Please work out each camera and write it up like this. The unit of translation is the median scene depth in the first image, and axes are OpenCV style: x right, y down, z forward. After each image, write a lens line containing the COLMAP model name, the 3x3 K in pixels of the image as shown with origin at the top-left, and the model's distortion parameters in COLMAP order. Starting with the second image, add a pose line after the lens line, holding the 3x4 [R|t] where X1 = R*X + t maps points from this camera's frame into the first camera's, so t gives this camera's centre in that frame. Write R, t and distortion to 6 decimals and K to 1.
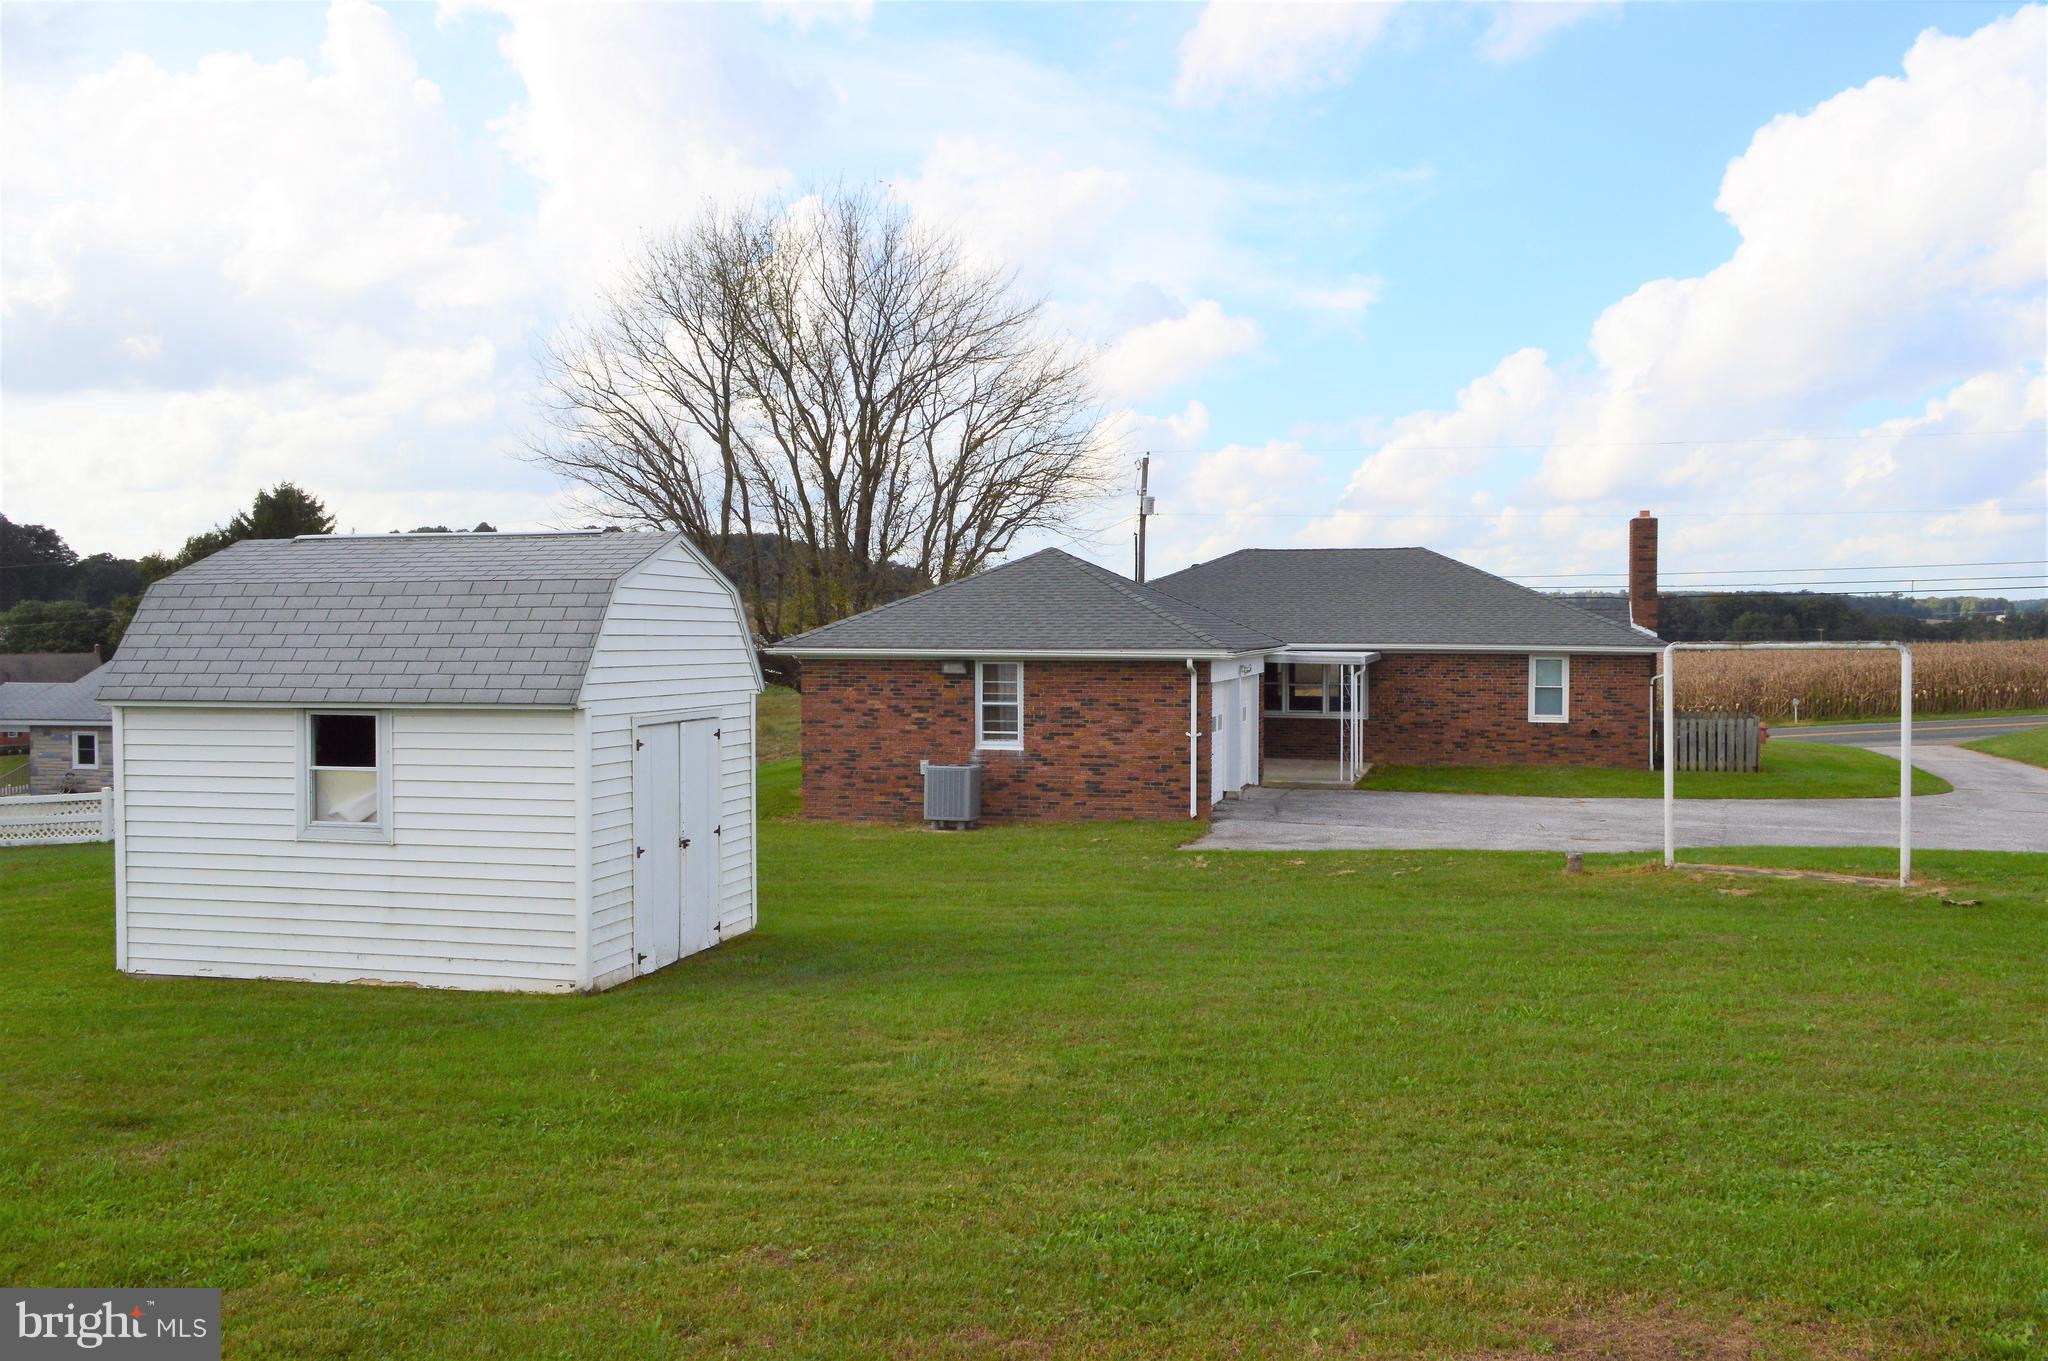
lens RADIAL K [[1777.1, 0, 1024.7], [0, 1777.1, 681.1], [0, 0, 1]] dist [0.004732, -0.000158]
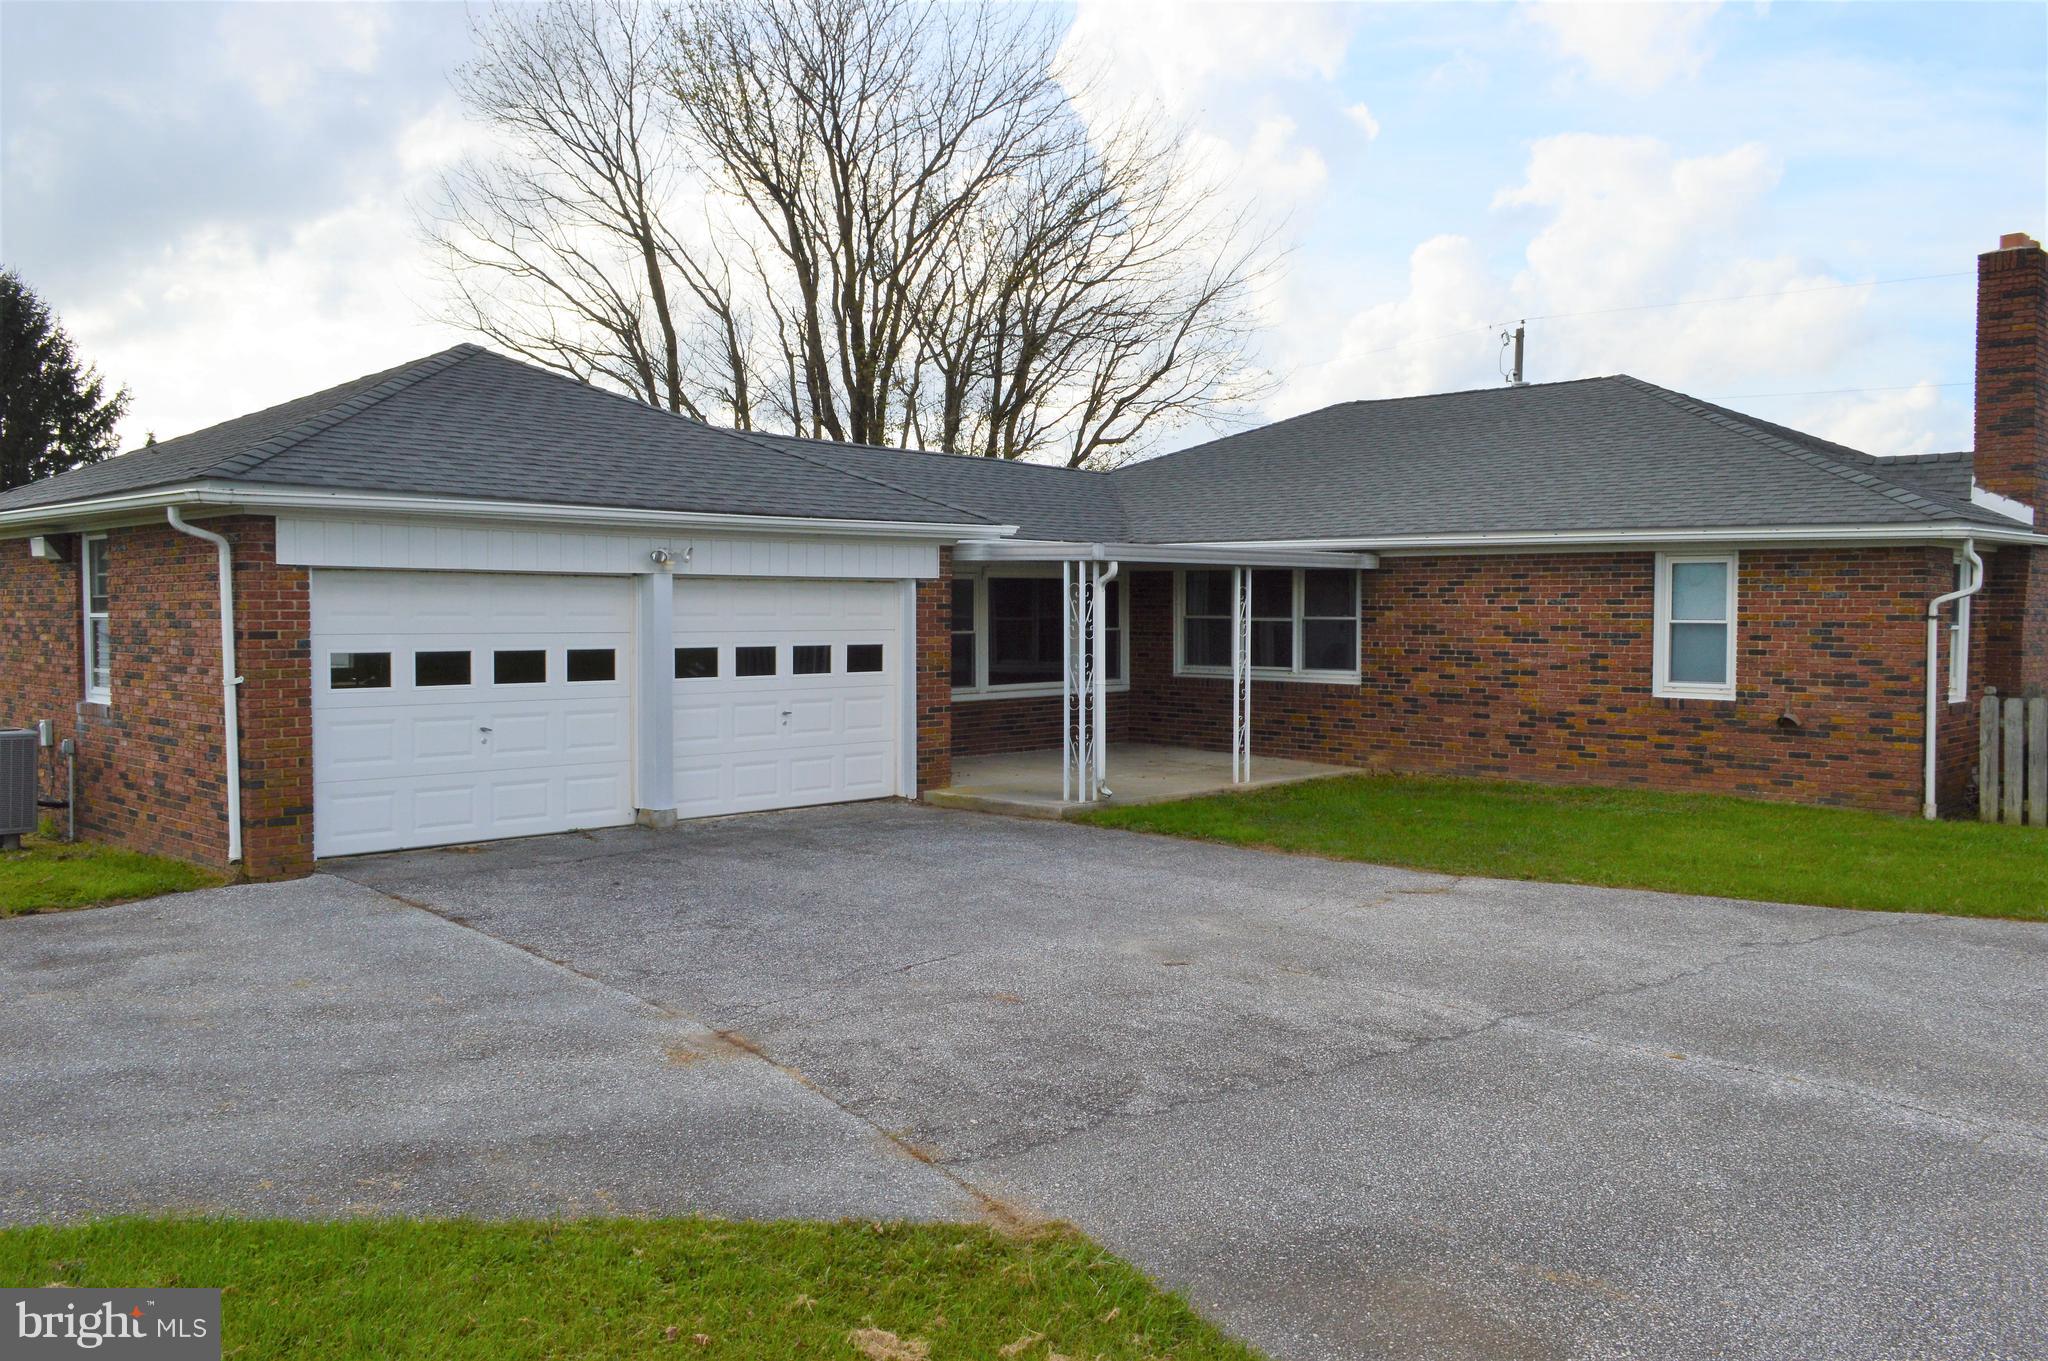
lens RADIAL K [[1622.4, 0, 1023.5], [0, 1622.4, 680.9], [0, 0, 1]] dist [-0.010552, 0.012732]
pose [[0.879596, 0.022837, -0.475172, 0.338149], [-0.017715, 0.999727, 0.015254, 0.015128], [0.475391, -0.005000, 0.879761, 0.543199]]
